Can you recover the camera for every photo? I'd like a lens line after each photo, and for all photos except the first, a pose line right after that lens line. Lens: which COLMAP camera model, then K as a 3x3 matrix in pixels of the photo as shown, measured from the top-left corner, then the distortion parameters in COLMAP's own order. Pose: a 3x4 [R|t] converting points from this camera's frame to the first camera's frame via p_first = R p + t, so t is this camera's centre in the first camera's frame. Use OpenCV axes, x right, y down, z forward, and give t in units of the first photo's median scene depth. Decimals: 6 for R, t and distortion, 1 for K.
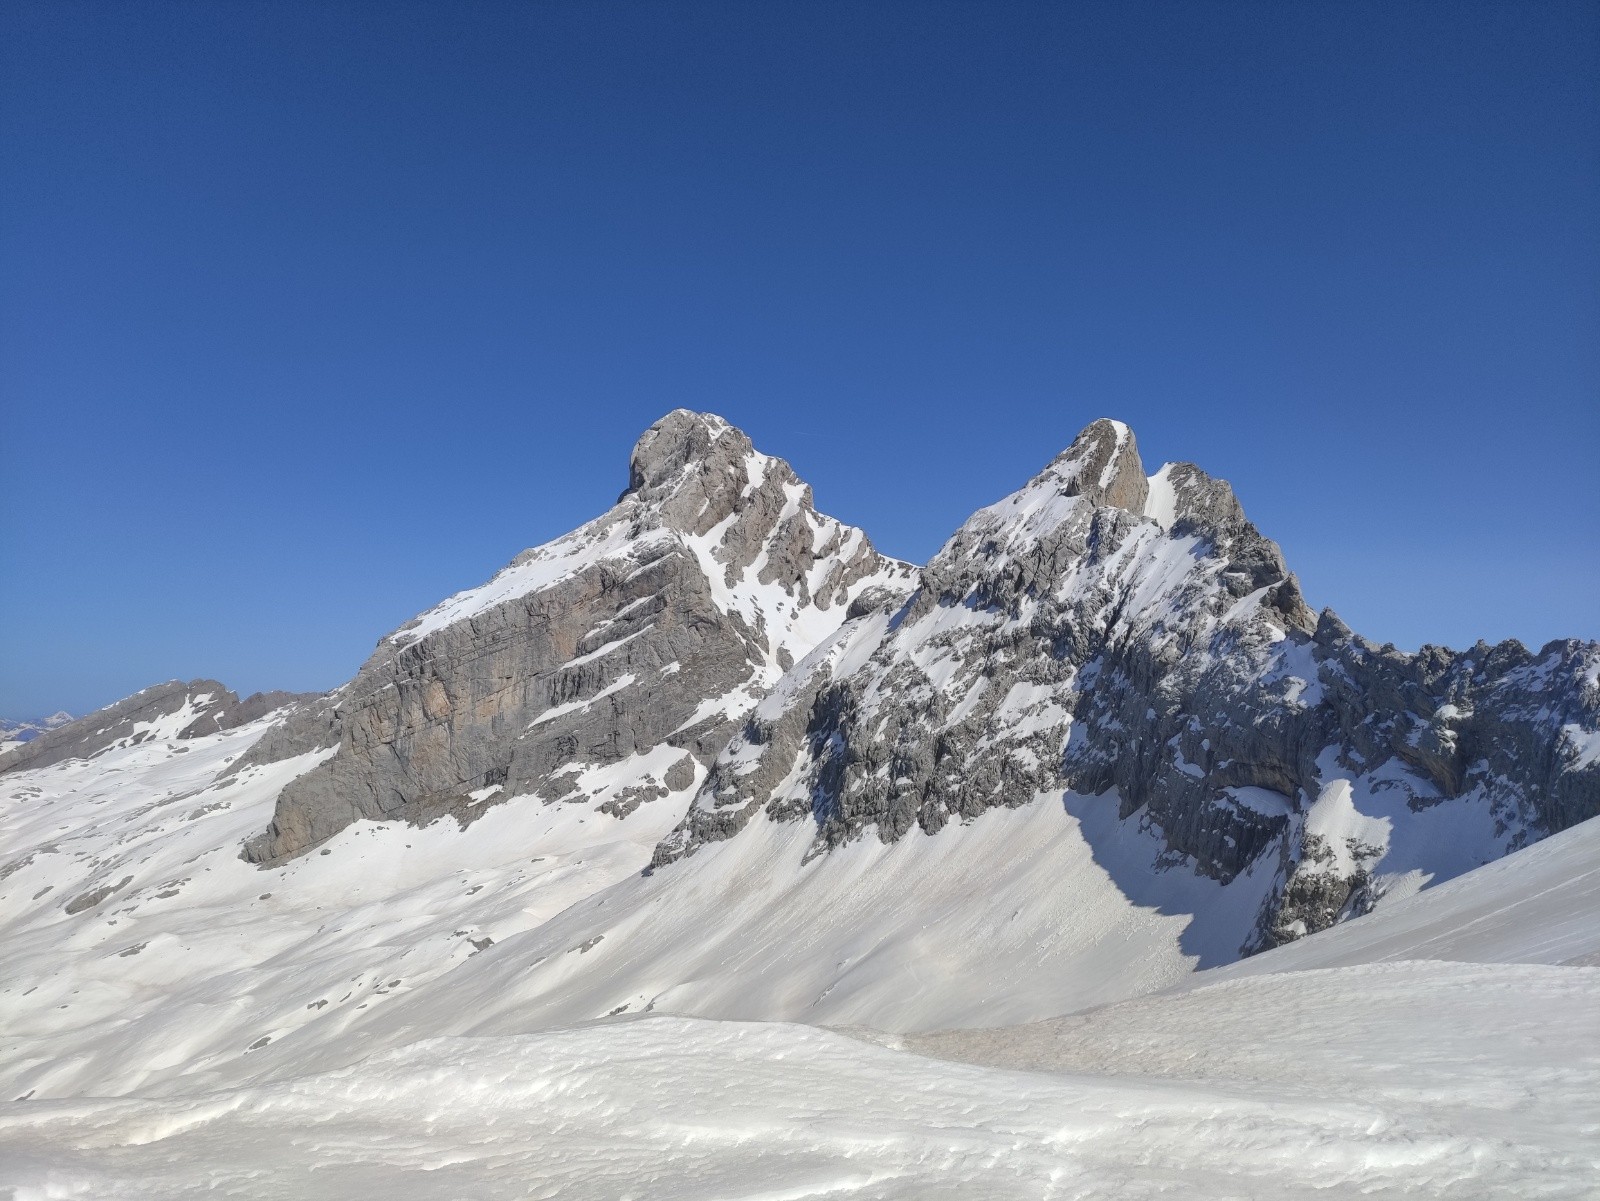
lens RADIAL K [[1310.1, 0, 778.7], [0, 1310.1, 561.0], [0, 0, 1]] dist [0.090482, -0.005534]
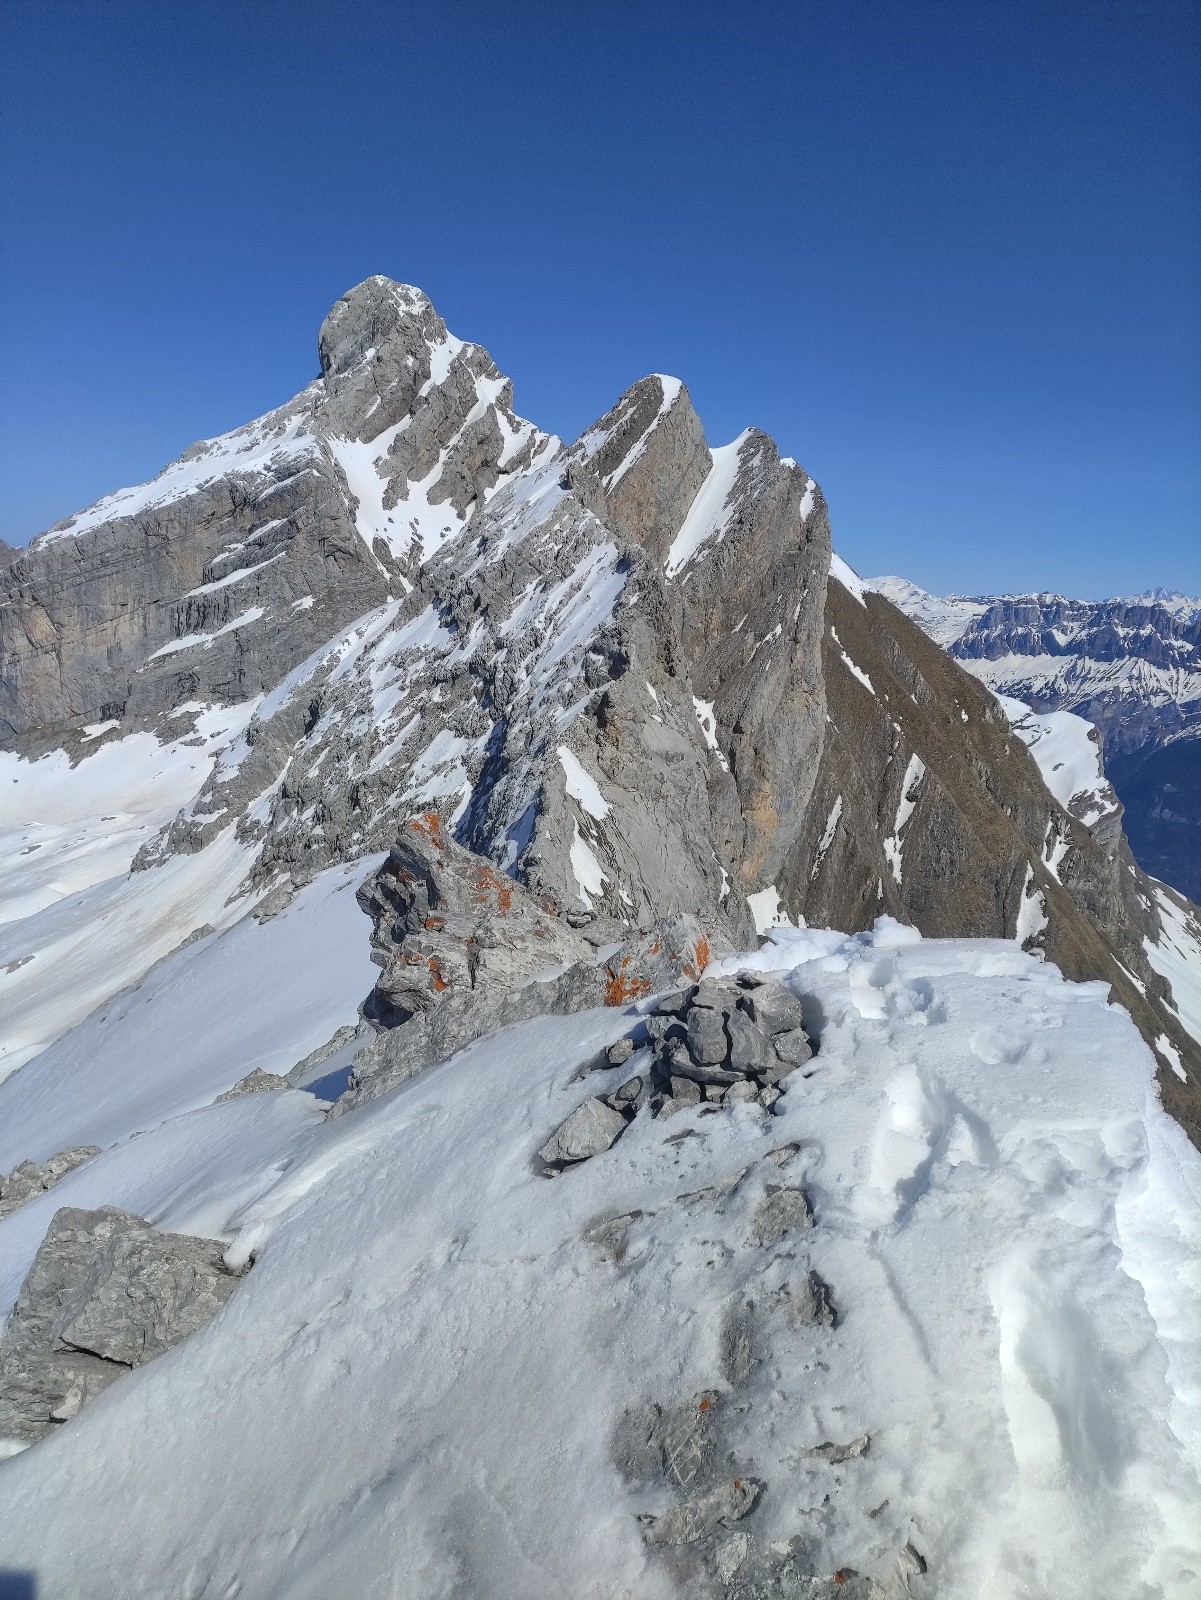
lens RADIAL K [[1310.1, 0, 600.5], [0, 1310.1, 800.0], [0, 0, 1]] dist [0.090482, -0.005534]
pose [[0.996977, 0.054112, -0.055765, 0.245082], [-0.035365, 0.955016, 0.294439, -0.087019], [0.069189, -0.291576, 0.954042, 0.133746]]
